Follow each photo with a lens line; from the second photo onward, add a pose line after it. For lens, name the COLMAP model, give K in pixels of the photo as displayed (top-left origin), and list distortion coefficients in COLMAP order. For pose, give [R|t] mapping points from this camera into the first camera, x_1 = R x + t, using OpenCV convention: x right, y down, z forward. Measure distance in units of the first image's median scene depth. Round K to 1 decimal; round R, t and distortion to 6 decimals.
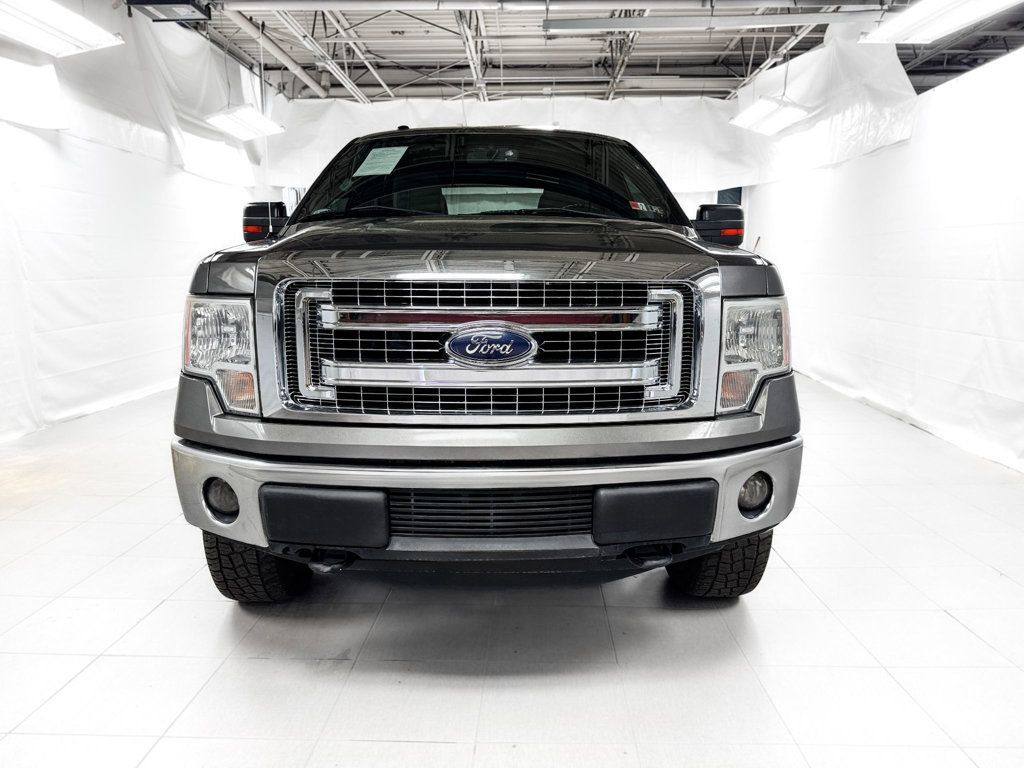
lens RADIAL K [[733.3, 0, 512.0], [0, 733.3, 384.0], [0, 0, 1]] dist [0.007600, -0.008471]
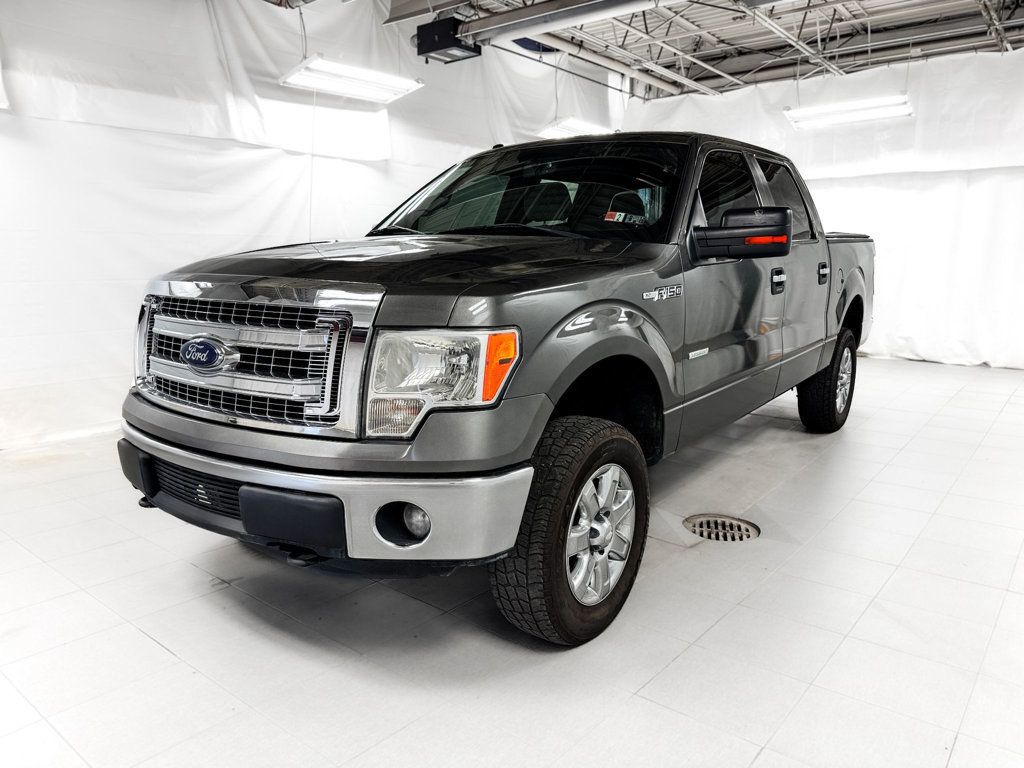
lens RADIAL K [[726.1, 0, 496.3], [0, 726.1, 384.0], [0, 0, 1]] dist [0.000592, -0.008938]
pose [[0.786770, 0.108353, -0.607662, 0.370229], [-0.096154, 0.993968, 0.052740, -0.038022], [0.609711, 0.016935, 0.792443, 0.106804]]
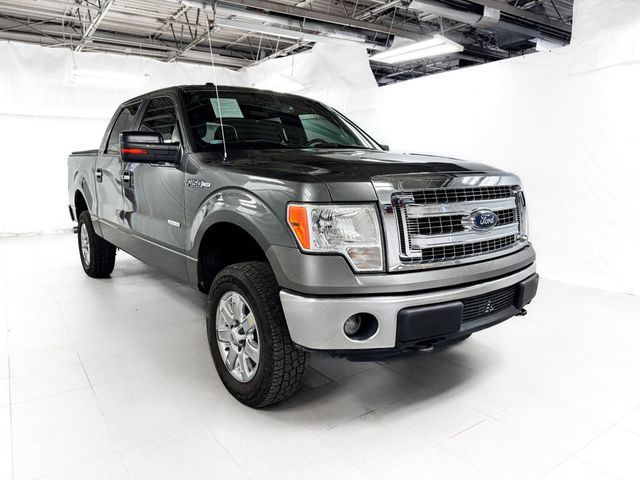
lens RADIAL K [[458.3, 0, 320.0], [0, 458.3, 240.0], [0, 0, 1]] dist [0.007600, -0.008471]
pose [[0.804656, -0.097625, 0.585660, -0.376559], [0.097766, 0.994711, 0.031487, -0.027110], [-0.585636, 0.031922, 0.809945, 0.080604]]
